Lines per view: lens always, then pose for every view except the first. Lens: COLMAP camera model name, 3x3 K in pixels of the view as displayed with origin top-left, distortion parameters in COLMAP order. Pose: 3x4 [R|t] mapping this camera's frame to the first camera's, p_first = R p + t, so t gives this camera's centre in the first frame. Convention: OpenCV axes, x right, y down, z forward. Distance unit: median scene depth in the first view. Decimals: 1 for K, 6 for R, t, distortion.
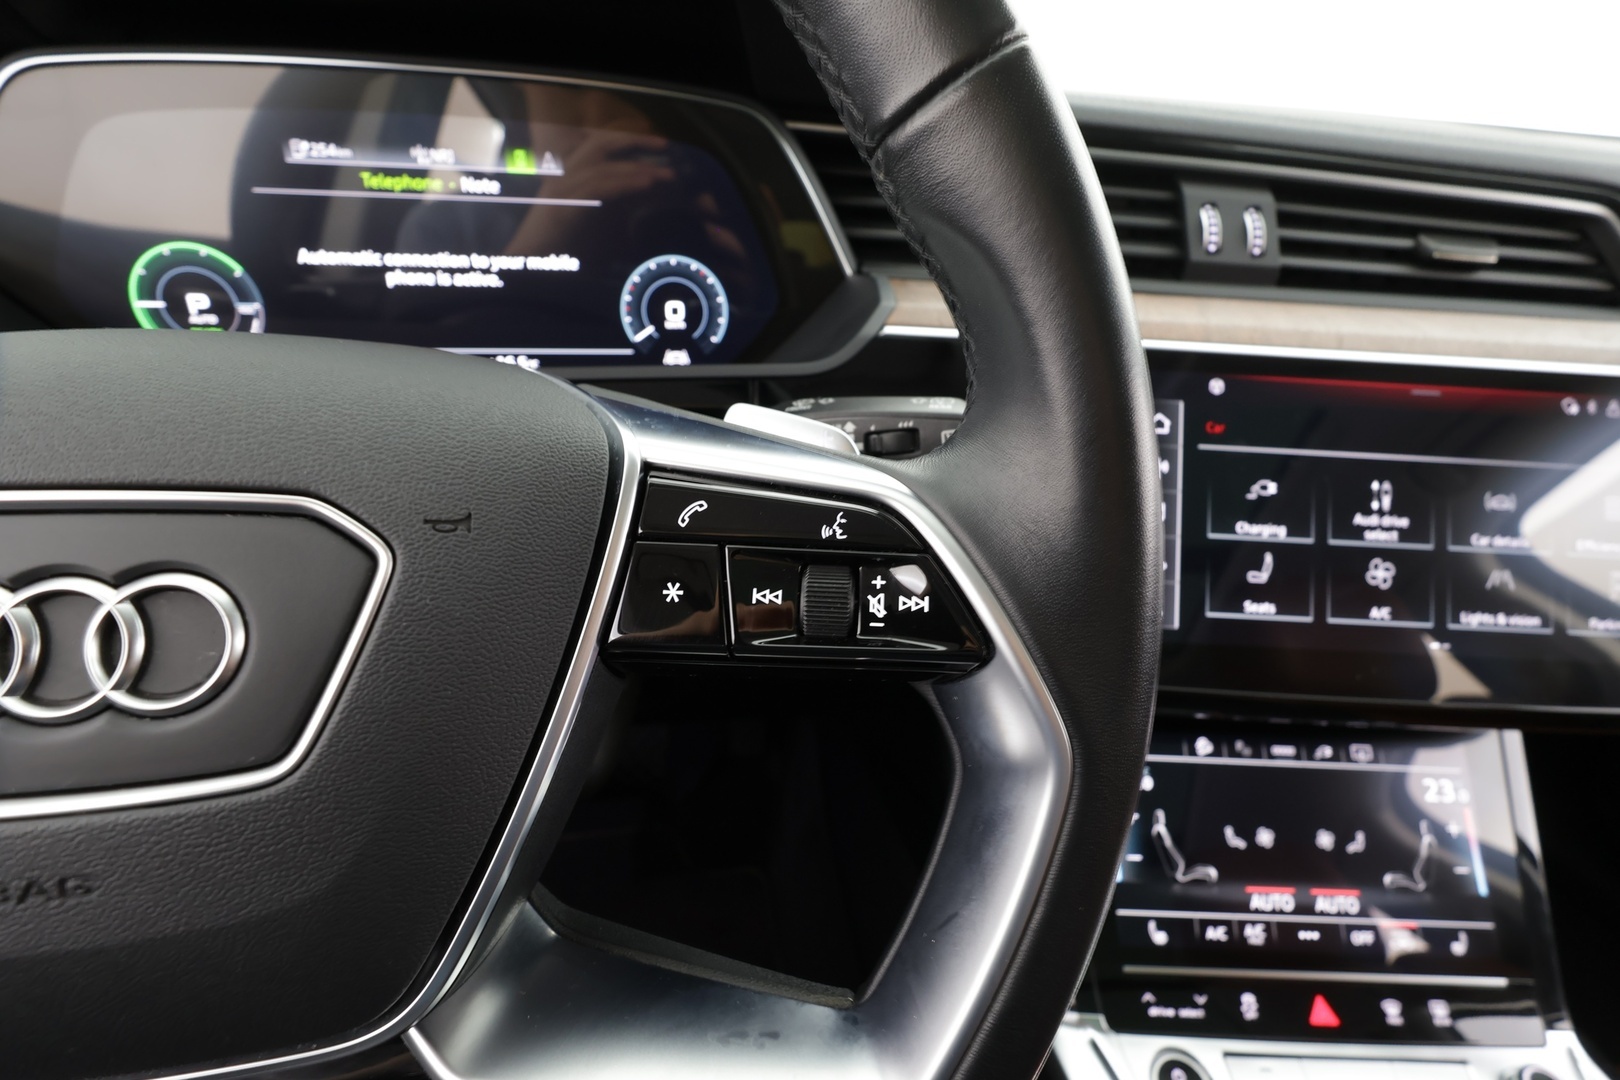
lens RADIAL K [[752.1, 0, 796.0], [0, 752.1, 512.9], [0, 0, 1]] dist [-0.005494, -0.000217]
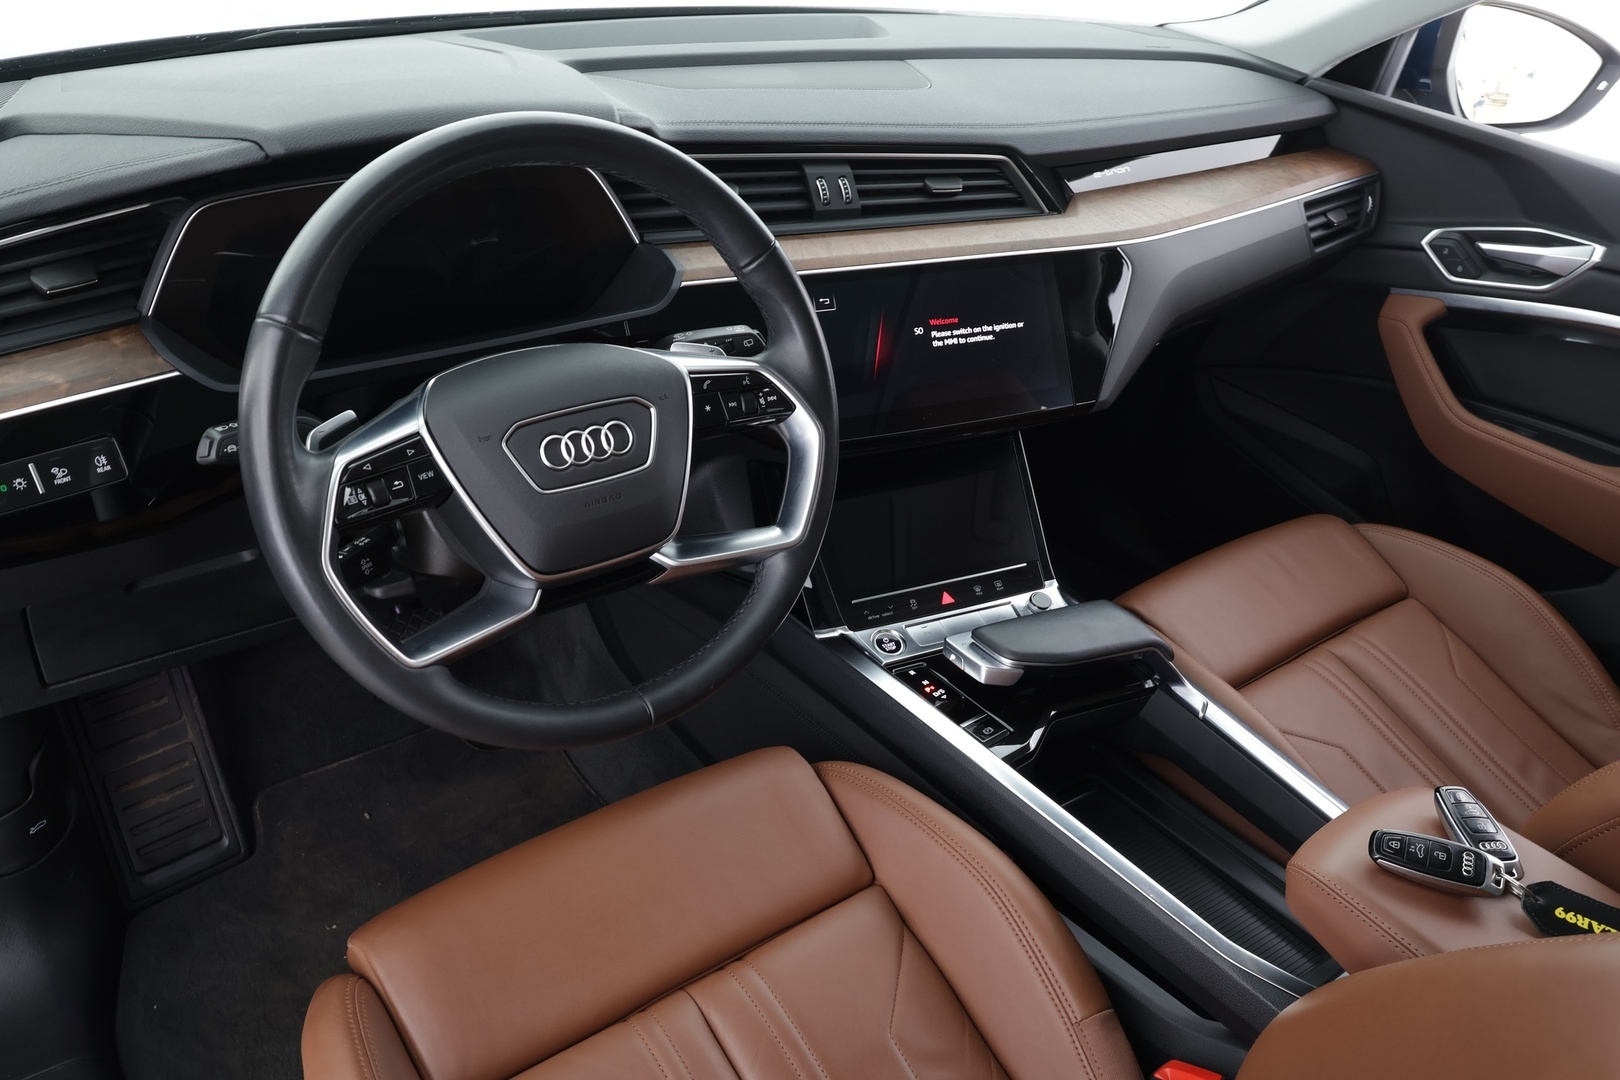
lens RADIAL K [[1237.0, 0, 811.0], [0, 1237.0, 548.4], [0, 0, 1]] dist [-0.003835, 0.008212]
pose [[0.885240, -0.234588, 0.401645, -1.985770], [0.178505, 0.968723, 0.172368, -0.148996], [-0.429518, -0.080892, 0.899428, -3.960301]]
